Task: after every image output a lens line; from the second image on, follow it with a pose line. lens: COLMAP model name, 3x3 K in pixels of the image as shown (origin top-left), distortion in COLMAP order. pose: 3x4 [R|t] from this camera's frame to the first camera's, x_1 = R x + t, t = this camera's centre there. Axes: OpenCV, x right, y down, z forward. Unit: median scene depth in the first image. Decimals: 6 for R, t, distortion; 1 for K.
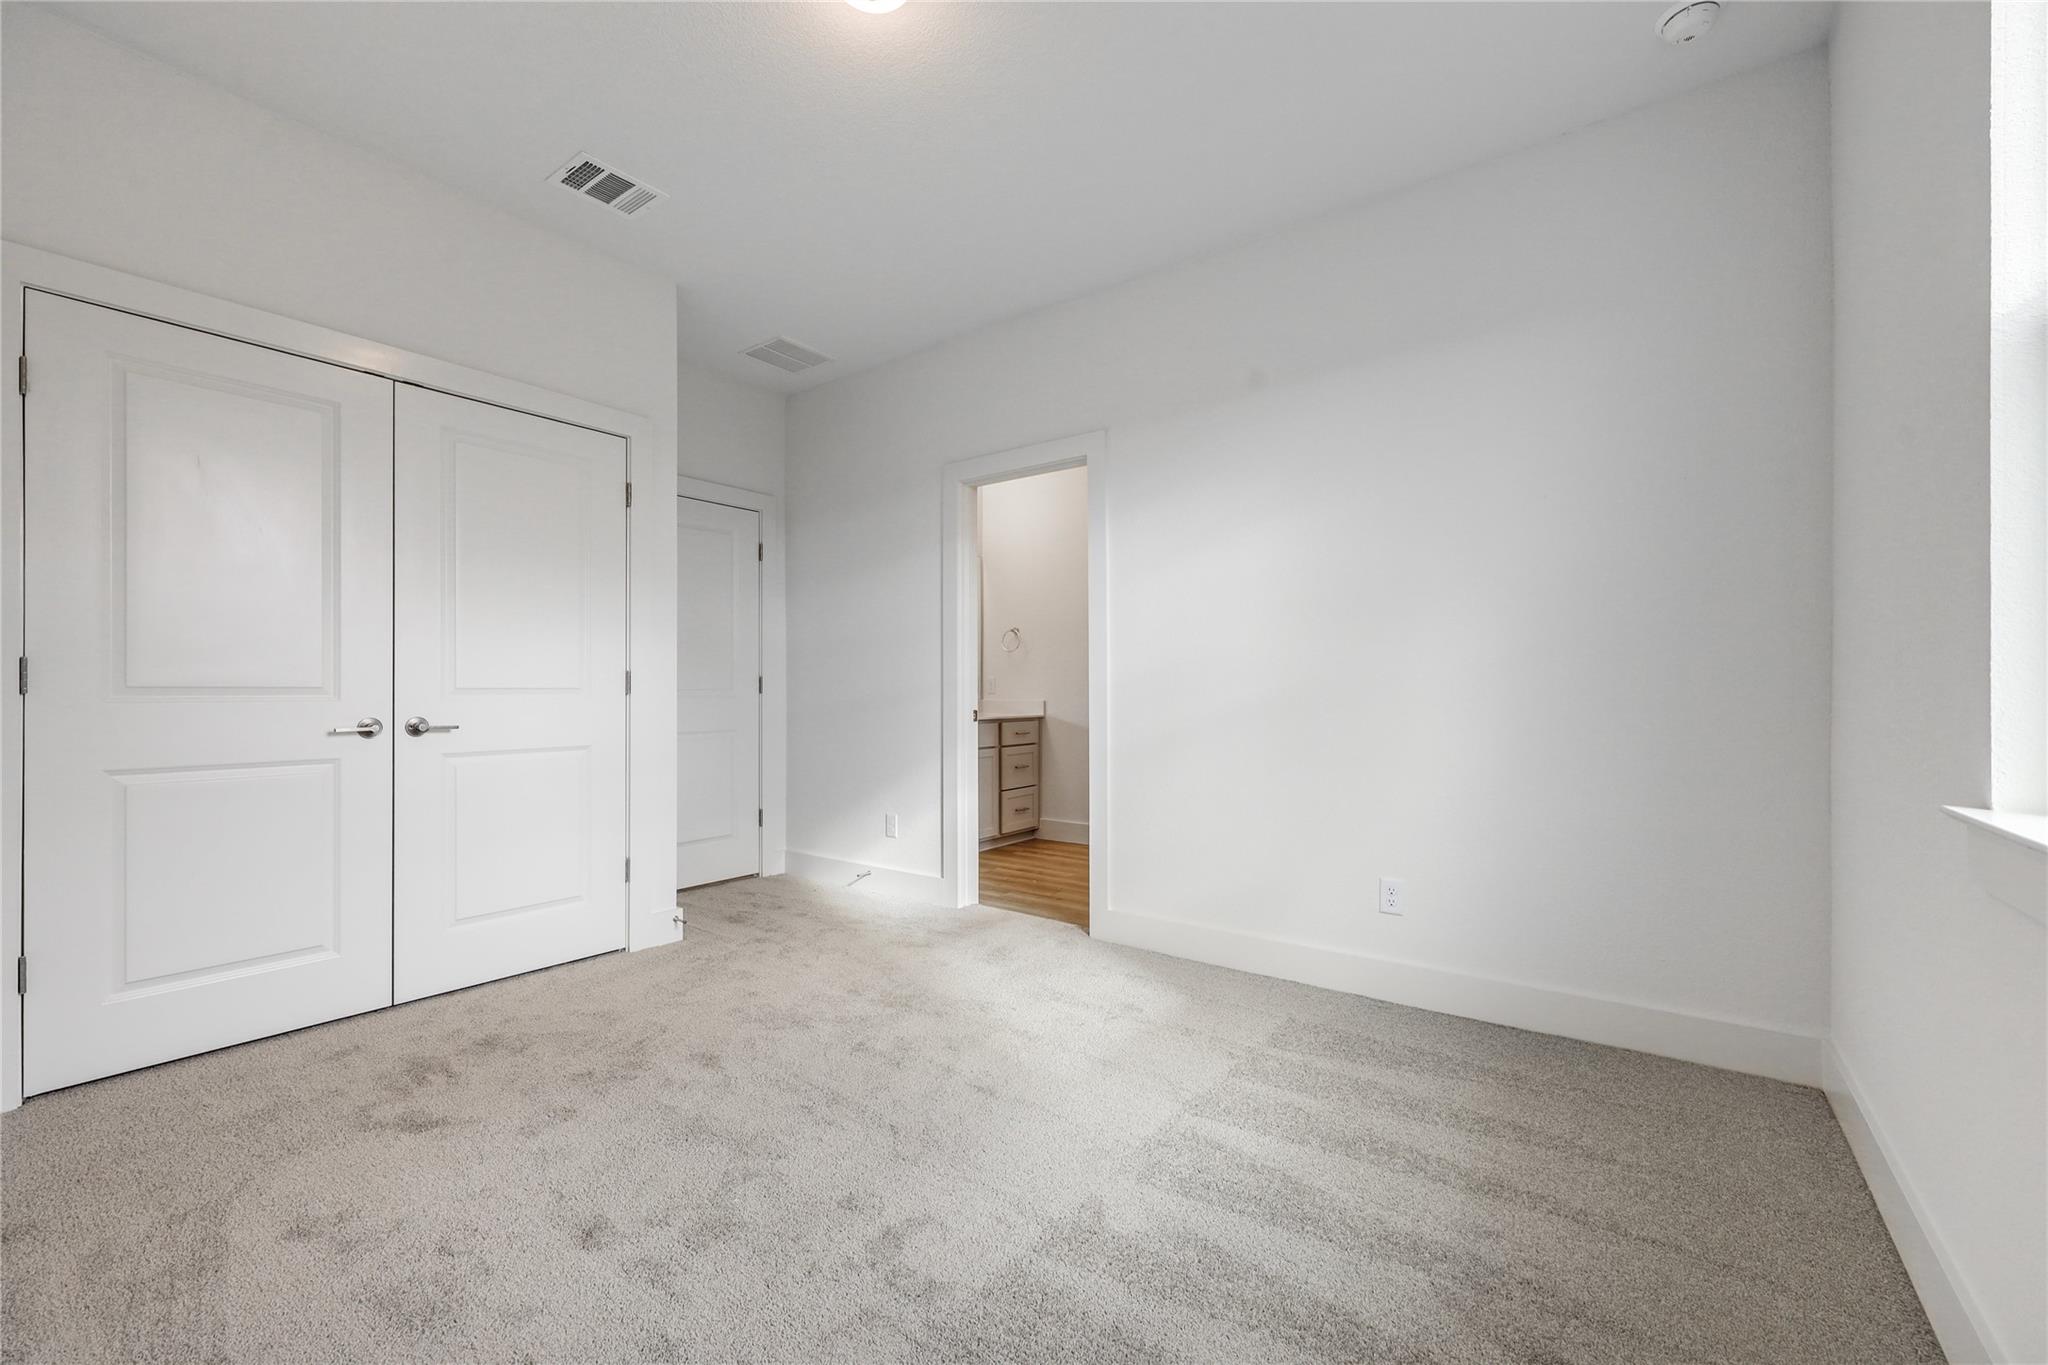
lens RADIAL K [[825.6, 0, 1024.6], [0, 825.6, 688.5], [0, 0, 1]] dist [0.000044, -0.000501]
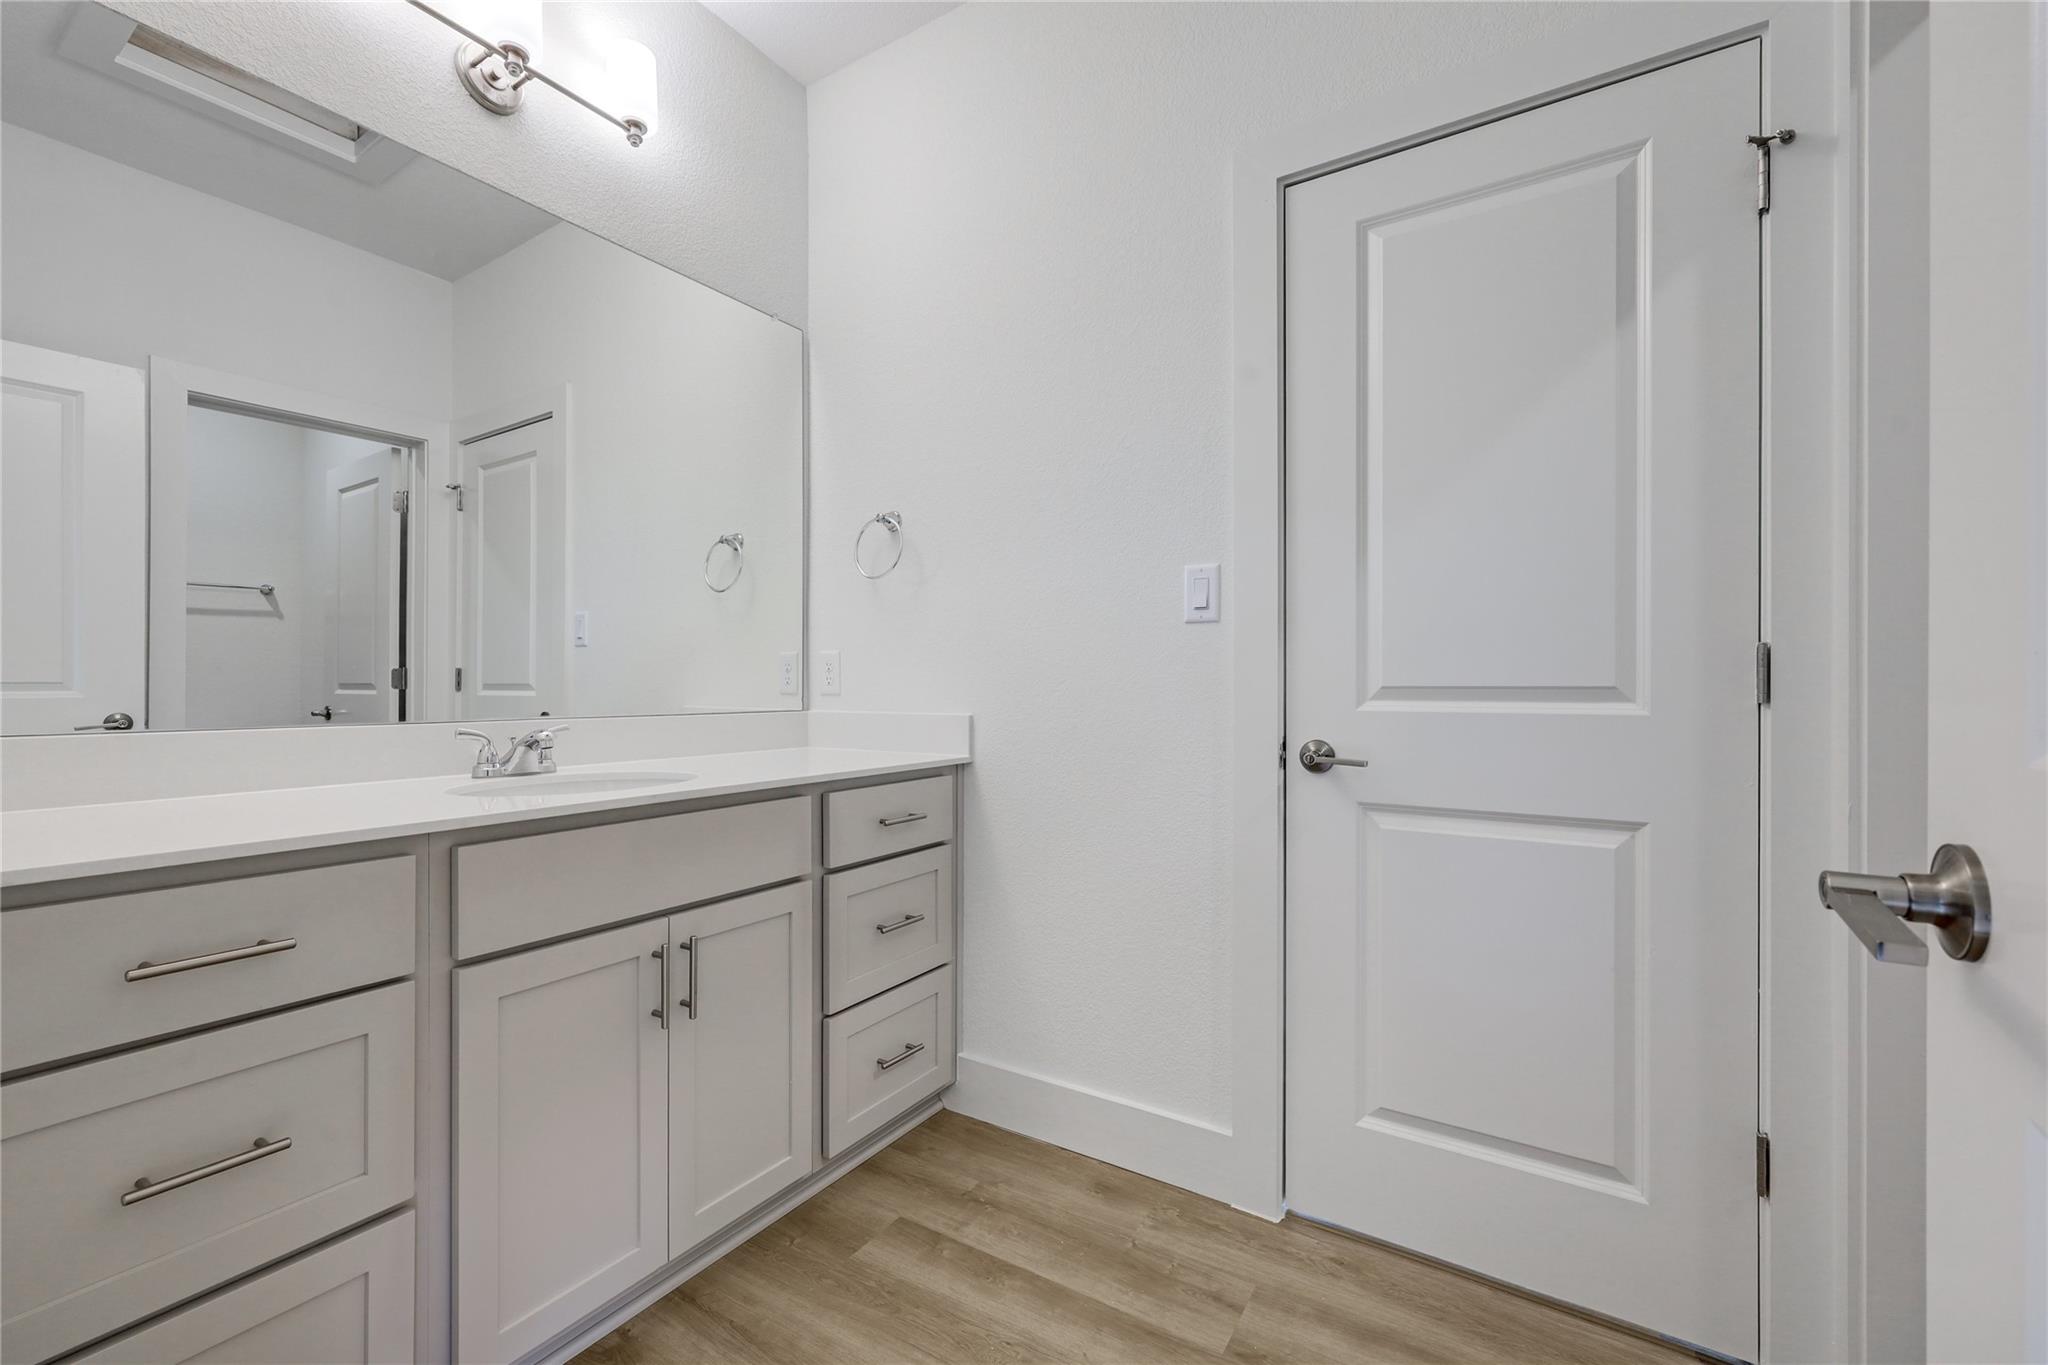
lens RADIAL K [[825.6, 0, 1025.8], [0, 825.6, 686.4], [0, 0, 1]] dist [0.000044, -0.000501]
pose [[0.997616, 0.001990, 0.068982, 0.023474], [-0.002315, 0.999987, 0.004629, -0.000082], [-0.068972, -0.004778, 0.997607, 0.665422]]
